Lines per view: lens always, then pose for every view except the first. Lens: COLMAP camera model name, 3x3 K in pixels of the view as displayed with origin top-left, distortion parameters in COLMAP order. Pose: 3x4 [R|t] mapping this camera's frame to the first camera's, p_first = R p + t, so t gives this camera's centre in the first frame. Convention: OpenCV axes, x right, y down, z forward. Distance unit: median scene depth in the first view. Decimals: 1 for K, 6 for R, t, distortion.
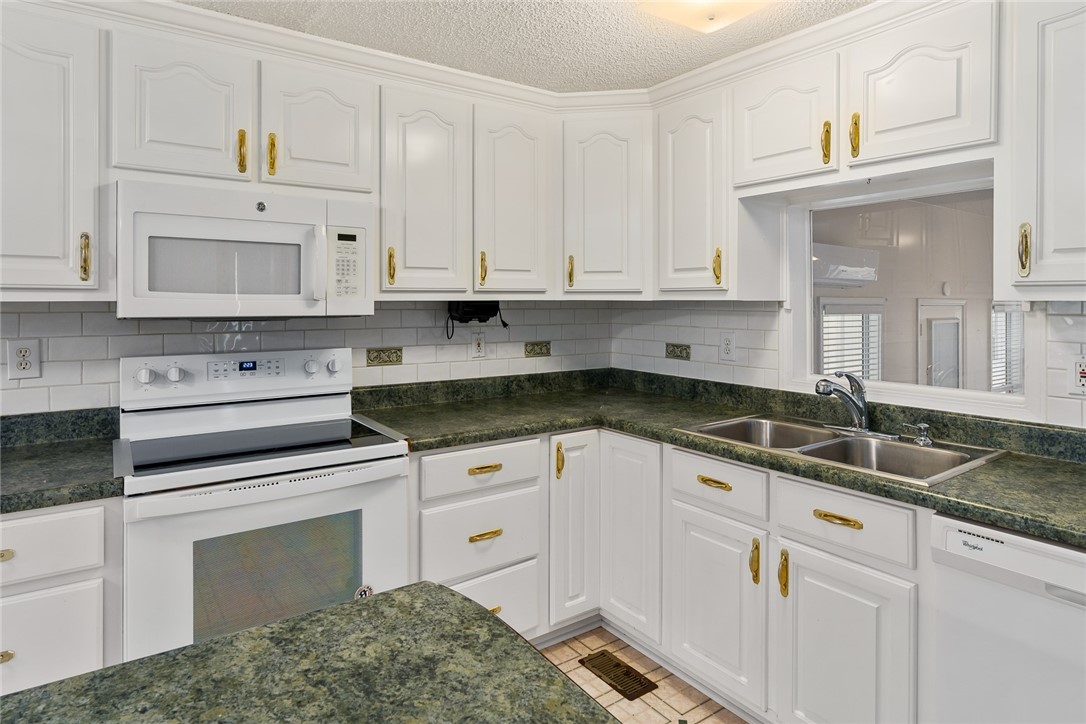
lens RADIAL K [[618.8, 0, 538.5], [0, 618.8, 303.4], [0, 0, 1]] dist [-0.004172, -0.000739]
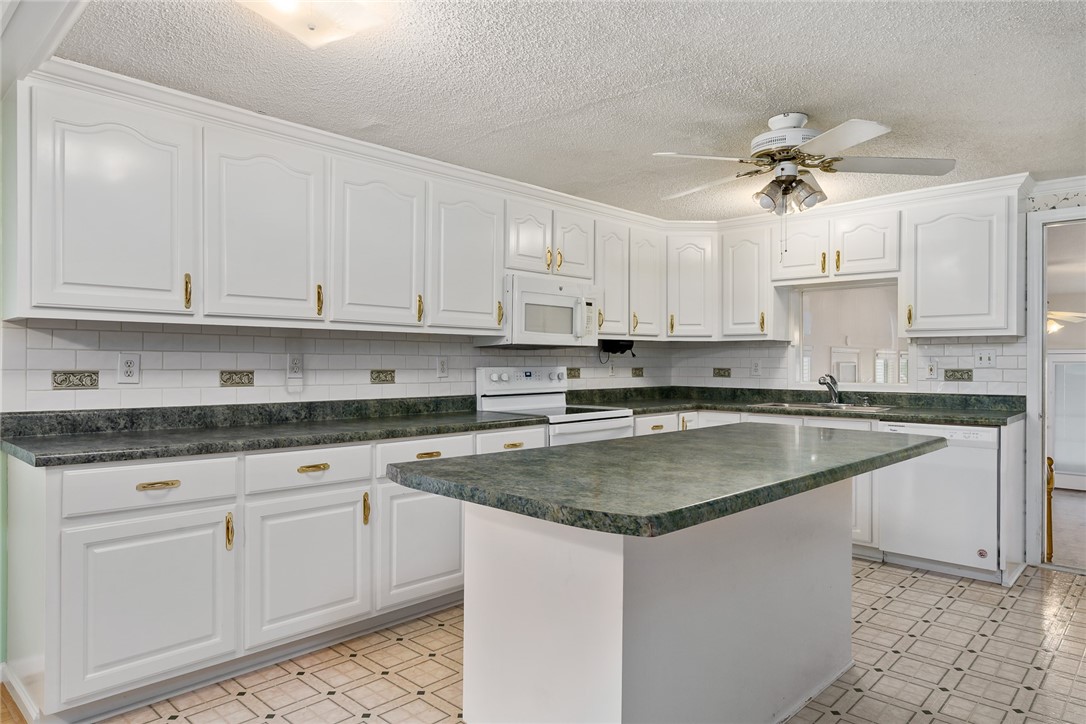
lens RADIAL K [[682.0, 0, 543.0], [0, 682.0, 362.0], [0, 0, 1]] dist [-0.002231, -0.001295]
pose [[0.980236, -0.000761, 0.197831, -0.770169], [0.001050, 0.999999, -0.001353, 0.063938], [-0.197829, 0.001534, 0.980235, -0.893624]]
